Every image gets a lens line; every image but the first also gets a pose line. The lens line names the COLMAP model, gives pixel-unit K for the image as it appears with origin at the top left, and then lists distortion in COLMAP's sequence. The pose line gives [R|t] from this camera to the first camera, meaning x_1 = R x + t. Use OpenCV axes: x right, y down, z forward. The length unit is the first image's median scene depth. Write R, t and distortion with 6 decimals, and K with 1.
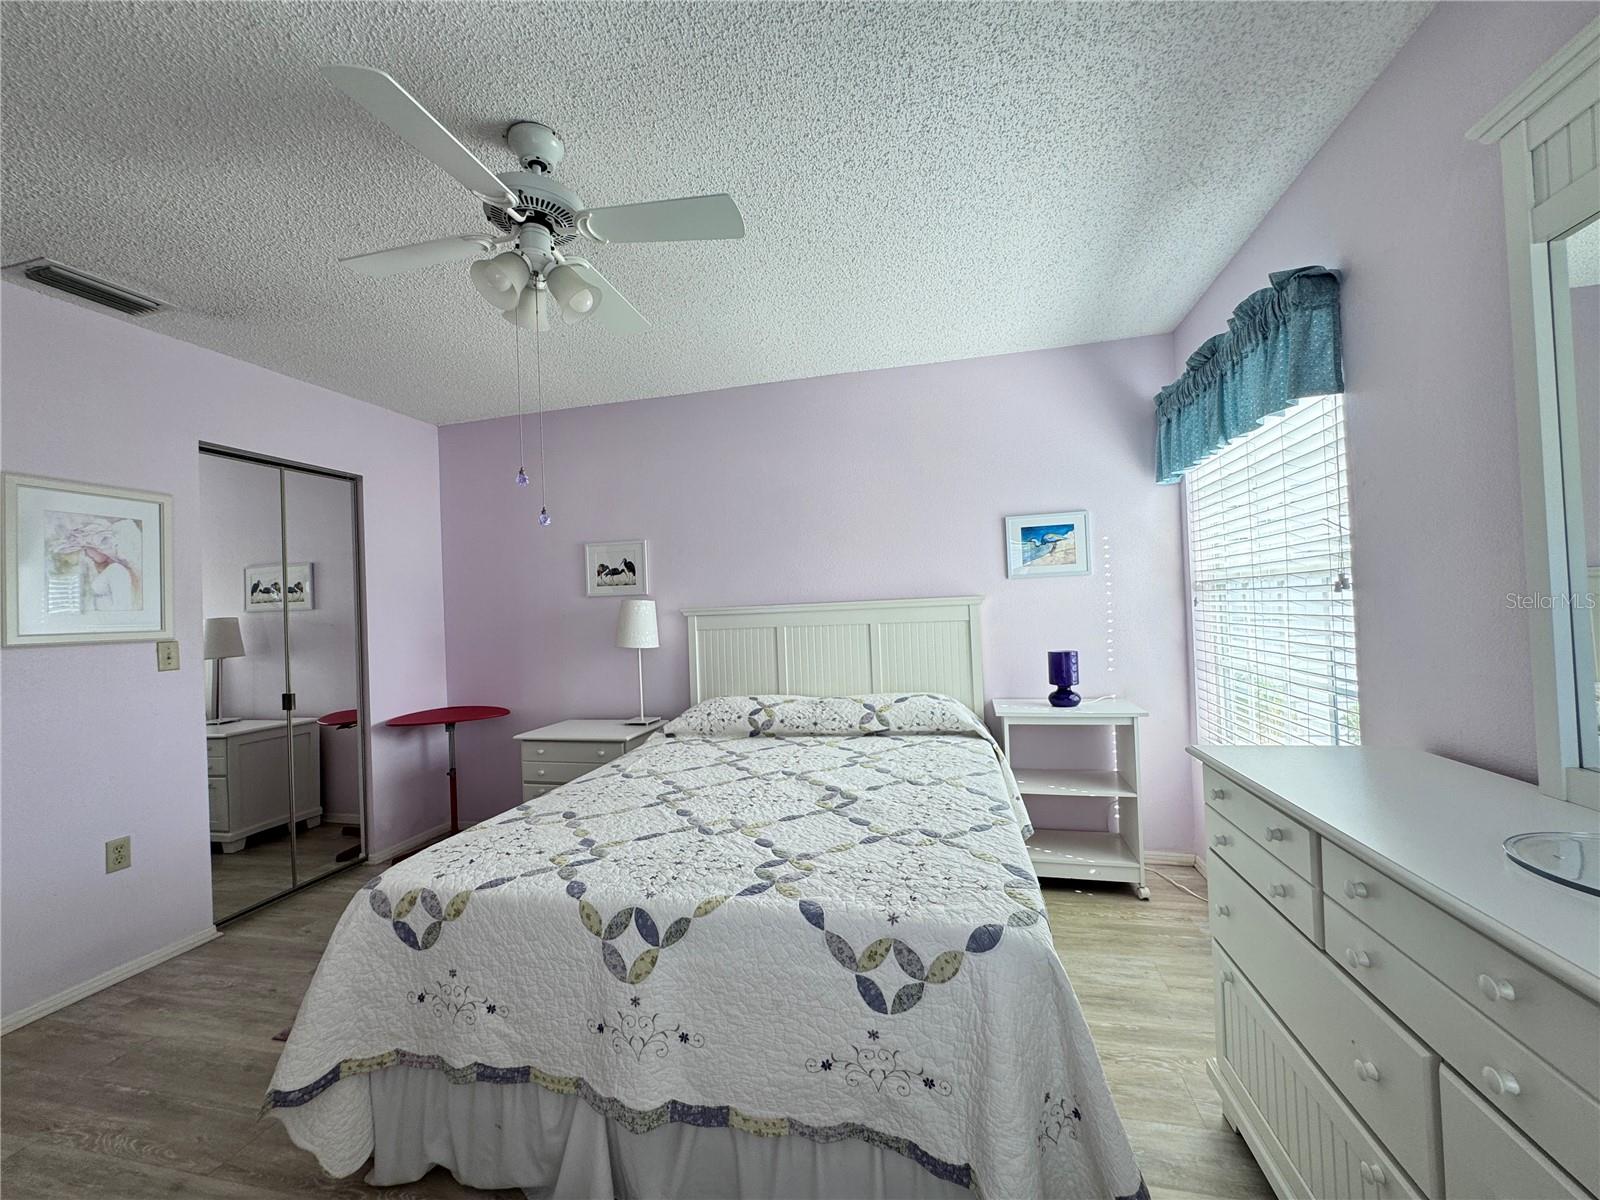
lens RADIAL K [[638.3, 0, 801.1], [0, 638.3, 599.3], [0, 0, 1]] dist [-0.001135, 0.000104]
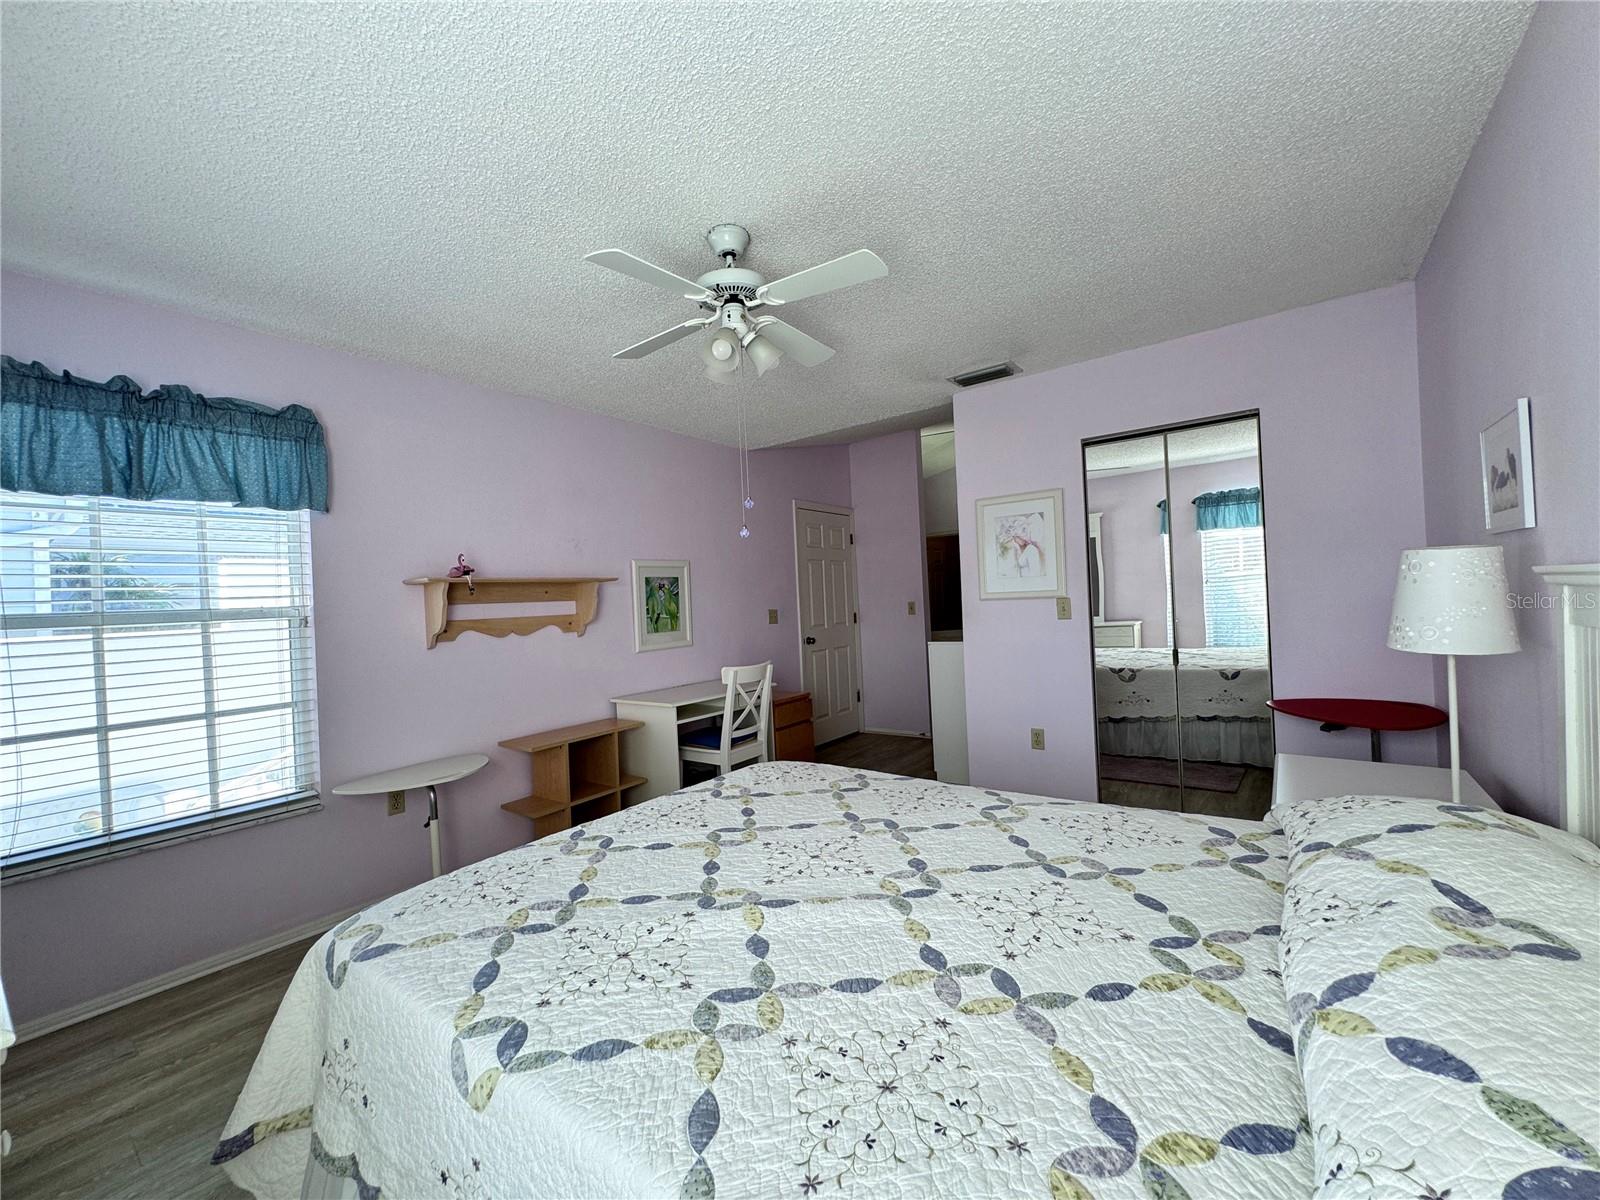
lens RADIAL K [[638.3, 0, 802.9], [0, 638.3, 600.7], [0, 0, 1]] dist [-0.001135, 0.000104]
pose [[-0.403637, 0.061464, -0.912852, 0.646364], [0.081434, 0.996194, 0.031068, -0.019608], [0.911288, -0.061797, -0.407106, 1.410511]]
